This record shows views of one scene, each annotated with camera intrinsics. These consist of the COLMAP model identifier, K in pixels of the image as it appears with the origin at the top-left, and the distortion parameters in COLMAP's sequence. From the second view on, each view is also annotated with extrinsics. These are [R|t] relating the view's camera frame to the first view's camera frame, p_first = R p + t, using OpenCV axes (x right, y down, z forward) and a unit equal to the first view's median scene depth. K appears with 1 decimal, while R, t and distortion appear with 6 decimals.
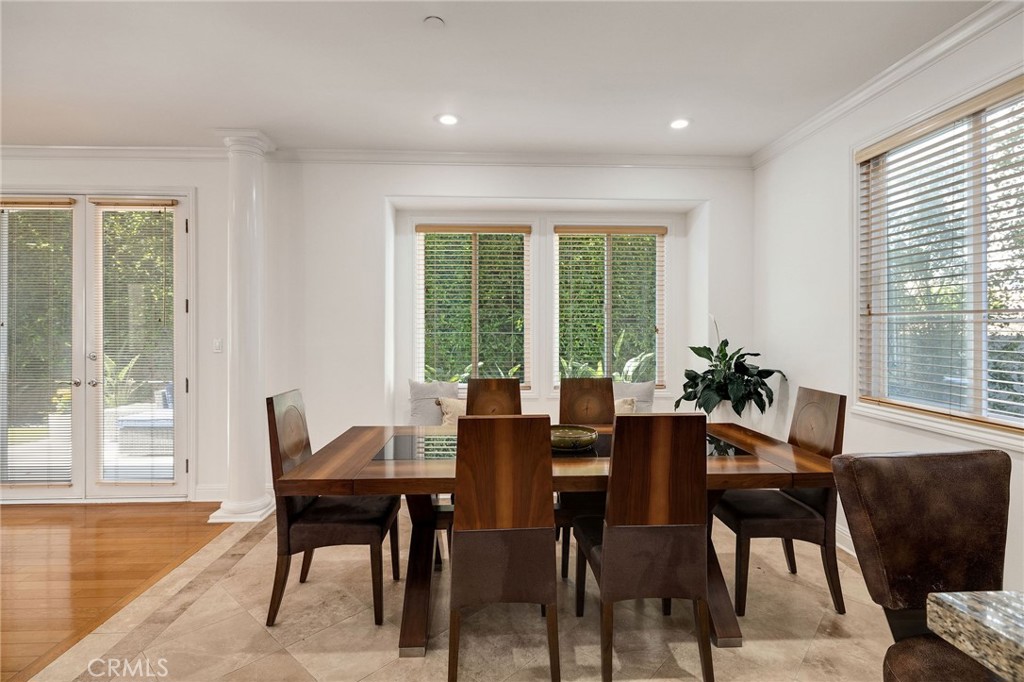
lens RADIAL K [[440.5, 0, 491.8], [0, 440.5, 333.7], [0, 0, 1]] dist [-0.000338, 0.000136]
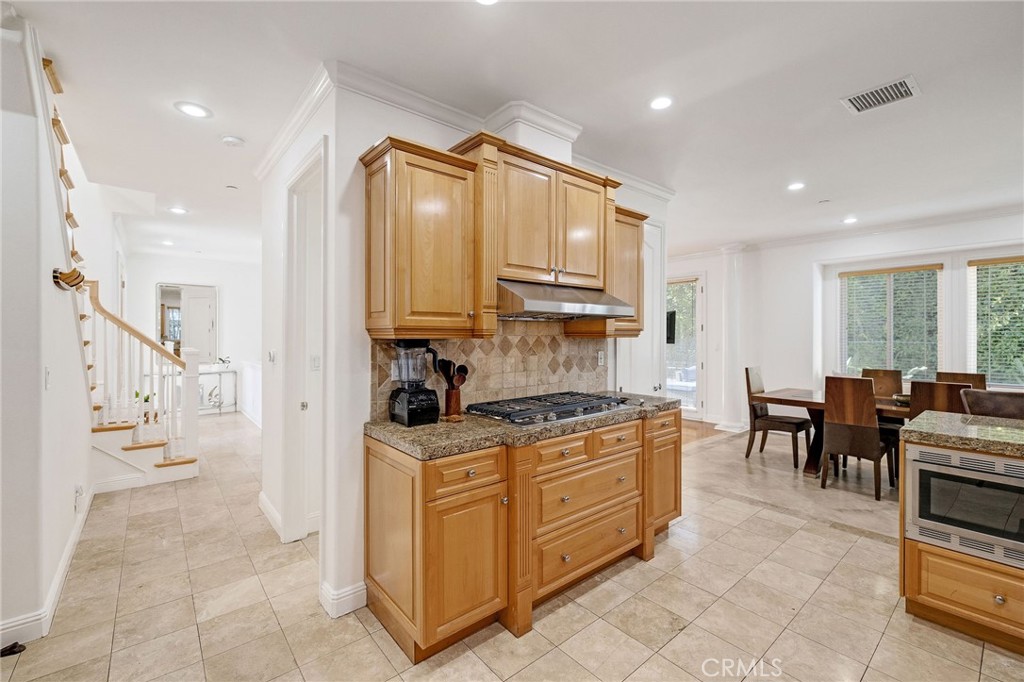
lens RADIAL K [[440.5, 0, 491.8], [0, 440.5, 333.7], [0, 0, 1]] dist [-0.000338, 0.000136]
pose [[0.574237, -0.004371, -0.818677, 0.490016], [-0.005035, 0.999948, -0.008871, -0.012801], [0.818674, 0.009216, 0.574185, -1.115194]]
